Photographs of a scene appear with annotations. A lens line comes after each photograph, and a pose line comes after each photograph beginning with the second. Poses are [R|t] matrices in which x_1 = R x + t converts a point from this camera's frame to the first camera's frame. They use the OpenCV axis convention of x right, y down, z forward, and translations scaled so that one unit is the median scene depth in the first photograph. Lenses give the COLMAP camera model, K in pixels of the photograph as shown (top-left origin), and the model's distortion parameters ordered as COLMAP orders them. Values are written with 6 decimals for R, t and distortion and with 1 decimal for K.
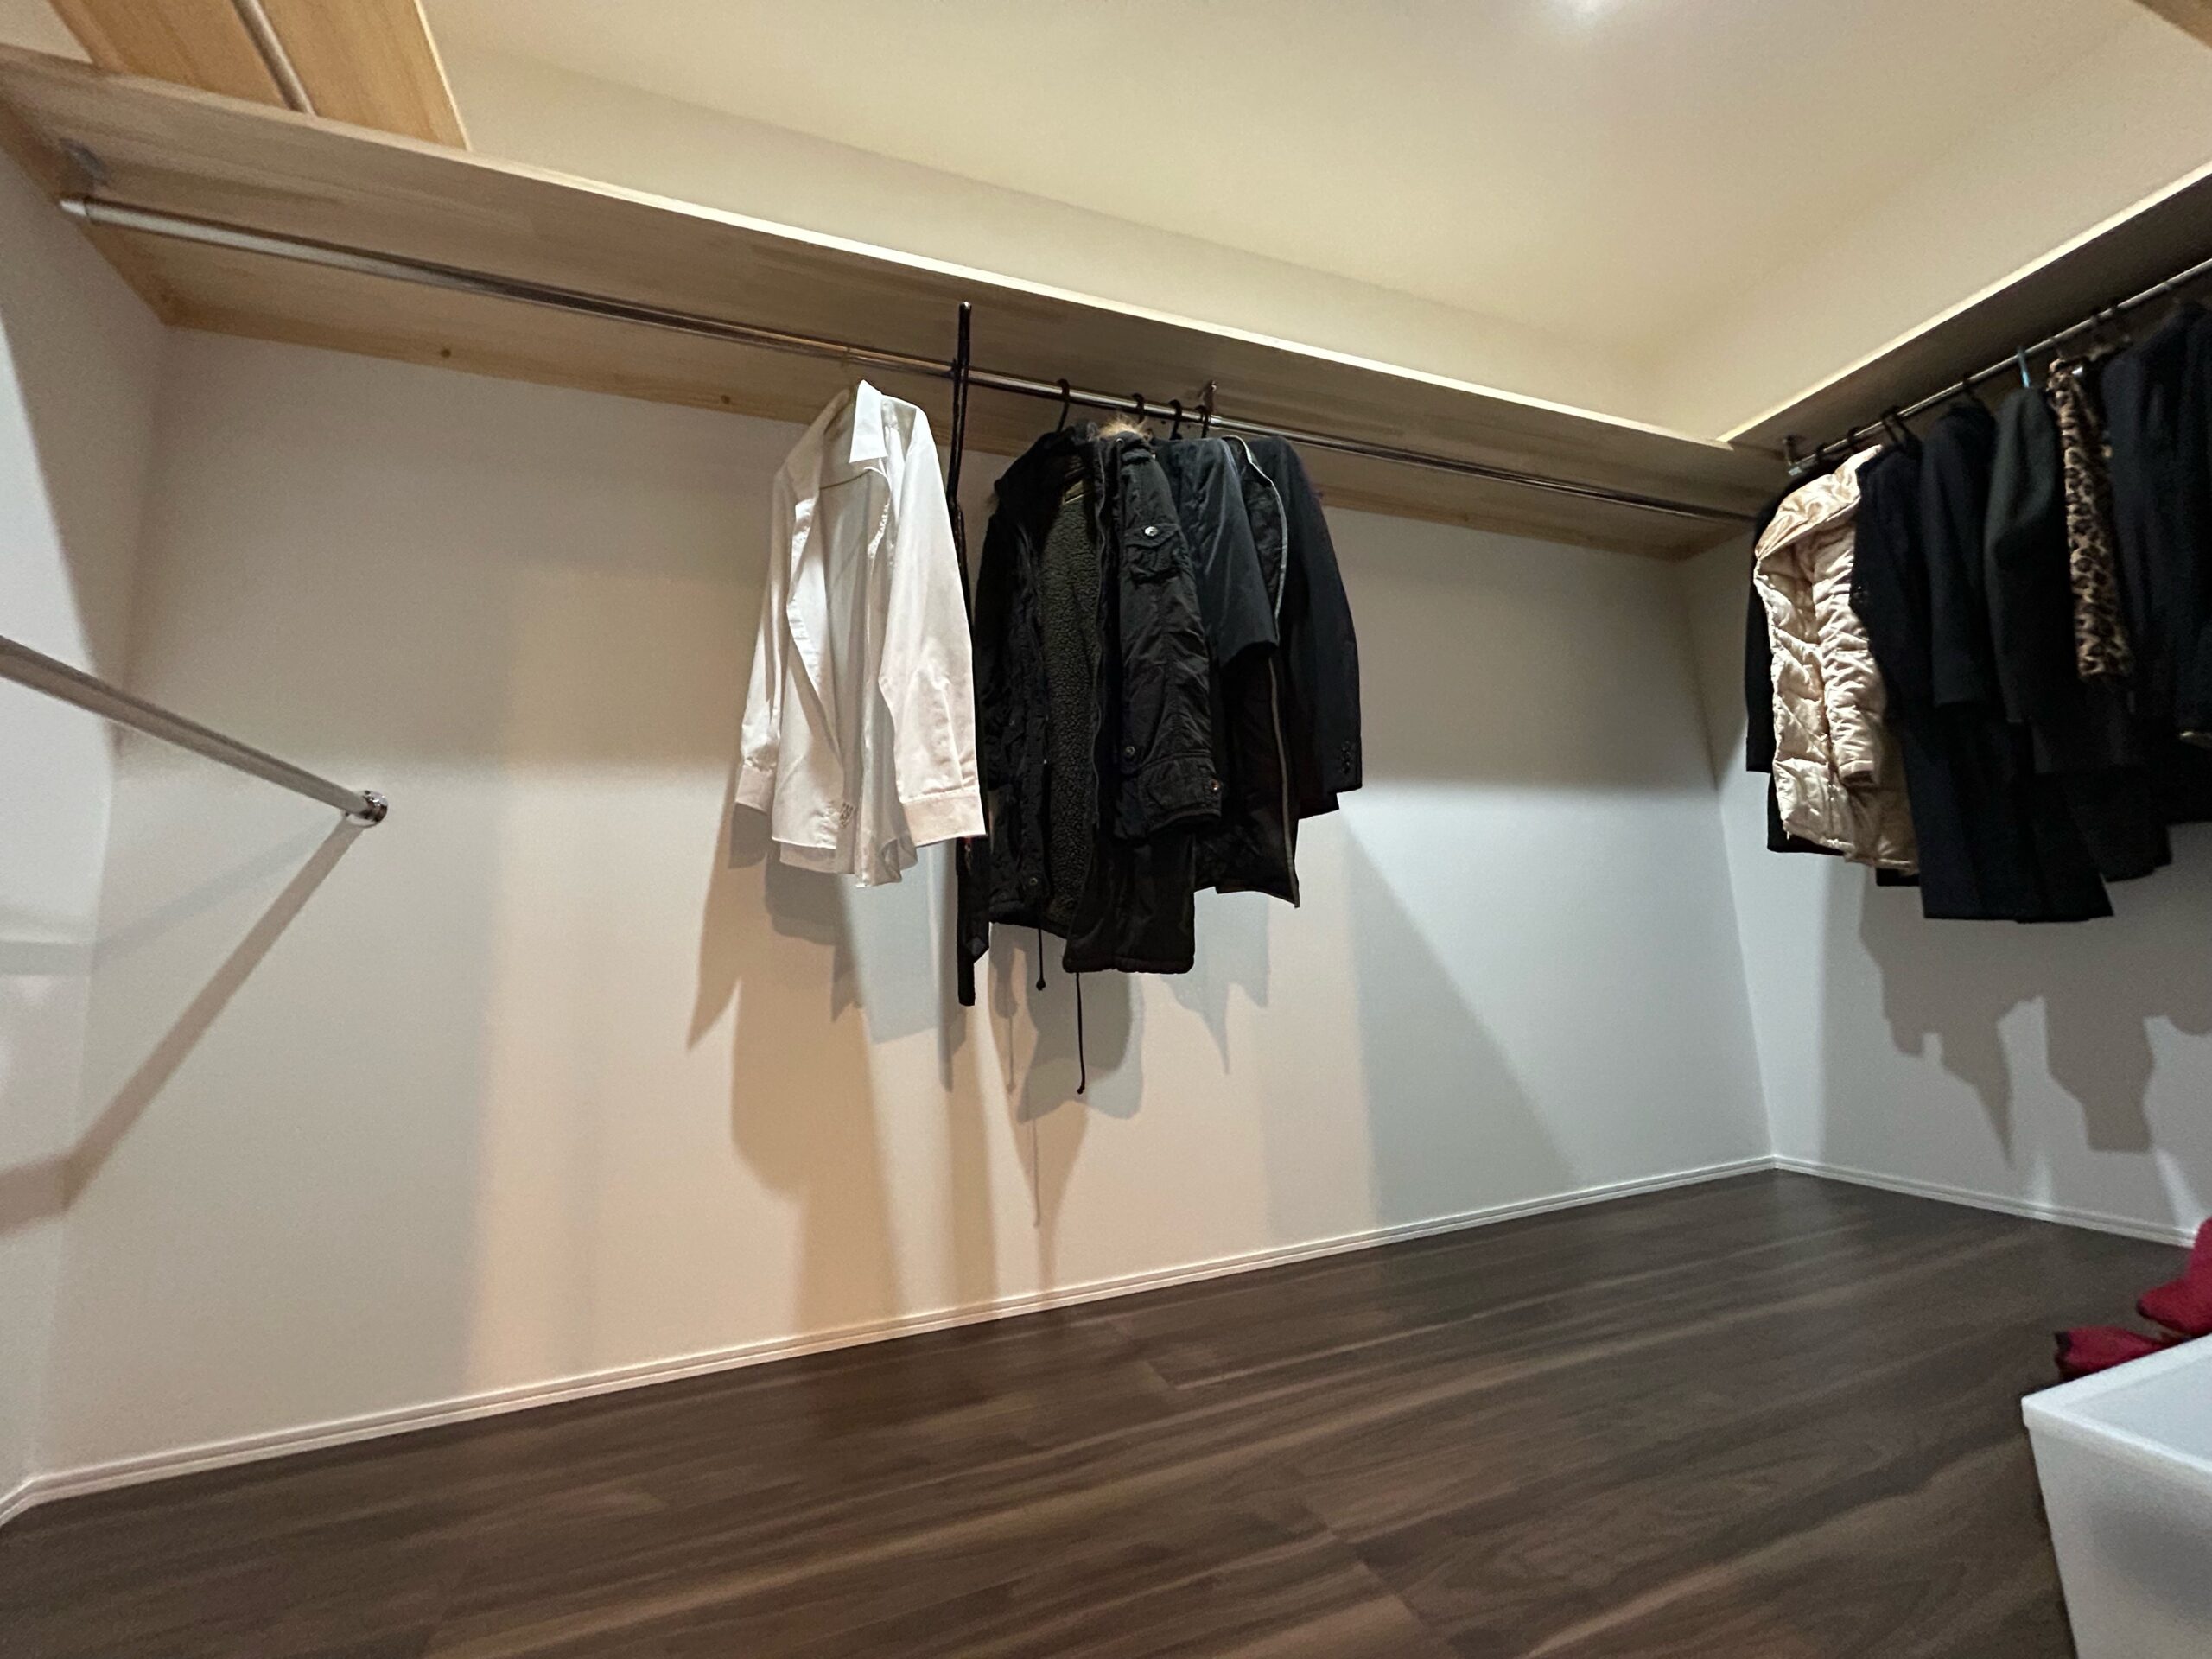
lens RADIAL K [[896.7, 0, 1106.0], [0, 896.7, 829.5], [0, 0, 1]] dist [-0.000294, 0.000407]
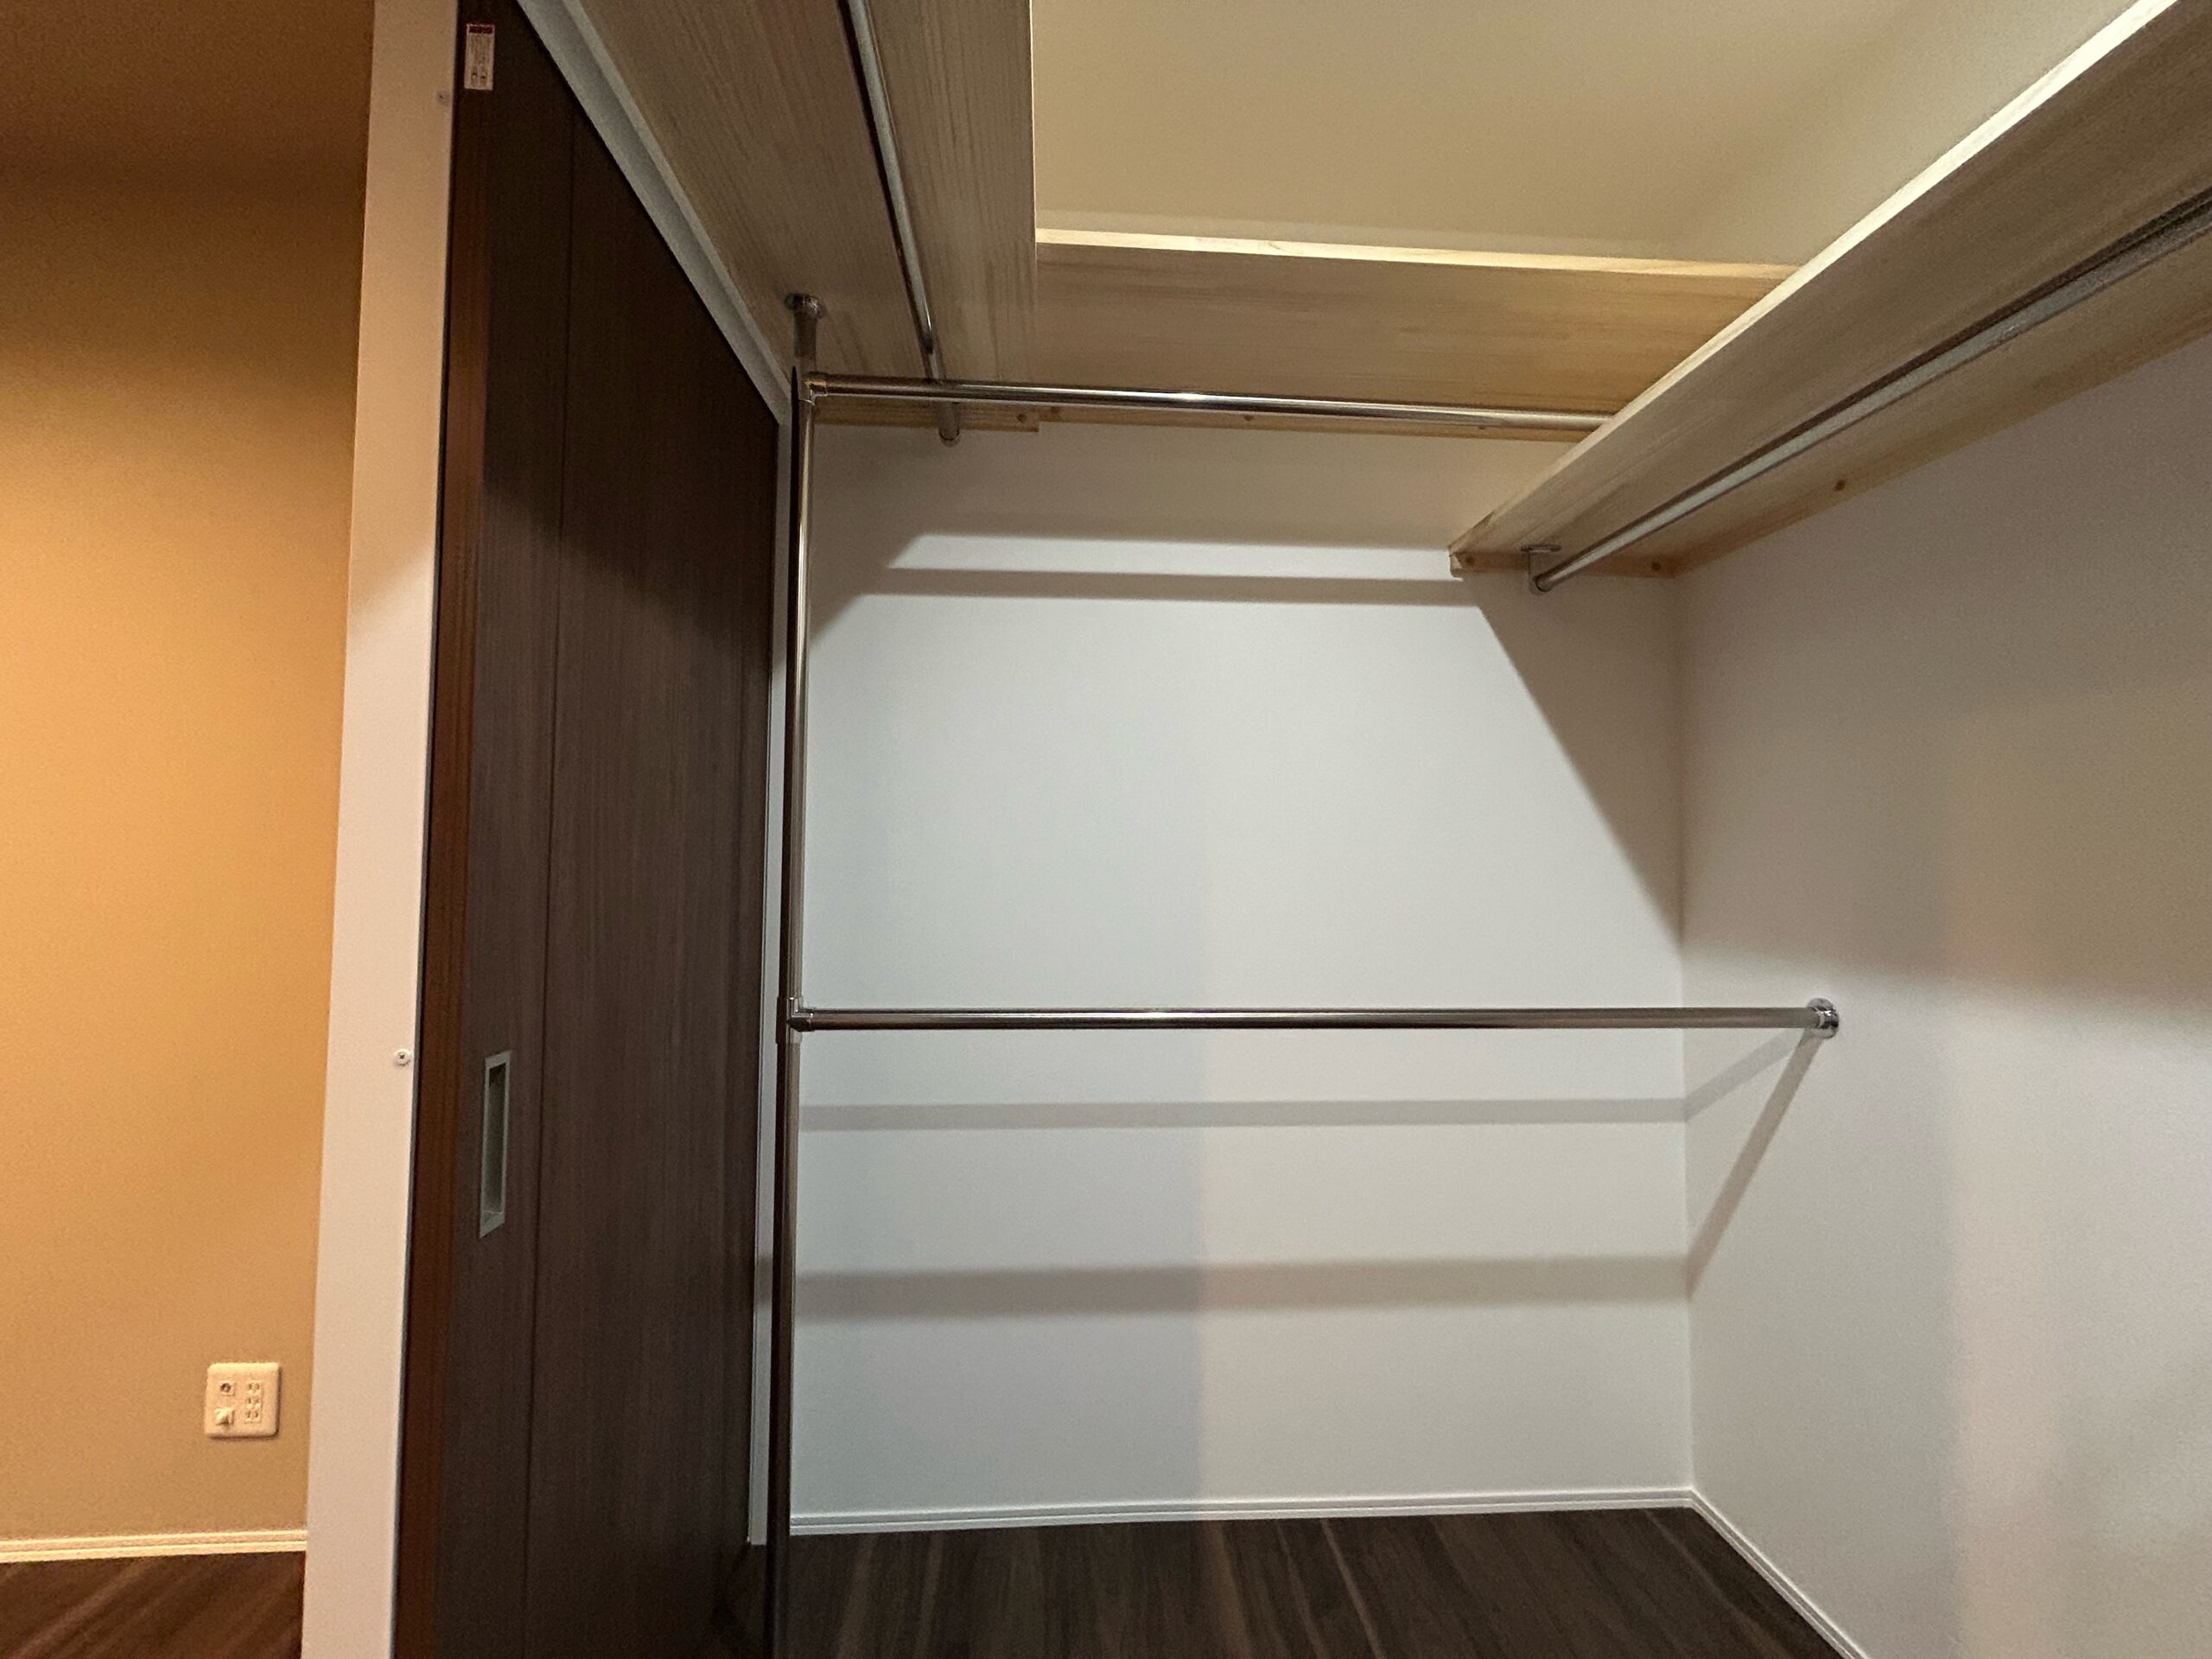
lens RADIAL K [[896.7, 0, 1106.0], [0, 896.7, 829.5], [0, 0, 1]] dist [-0.000294, 0.000407]
pose [[-0.307114, 0.022157, -0.951415, 0.326216], [0.154247, 0.987669, -0.026789, -0.324517], [0.939089, -0.154980, -0.306744, 0.615104]]
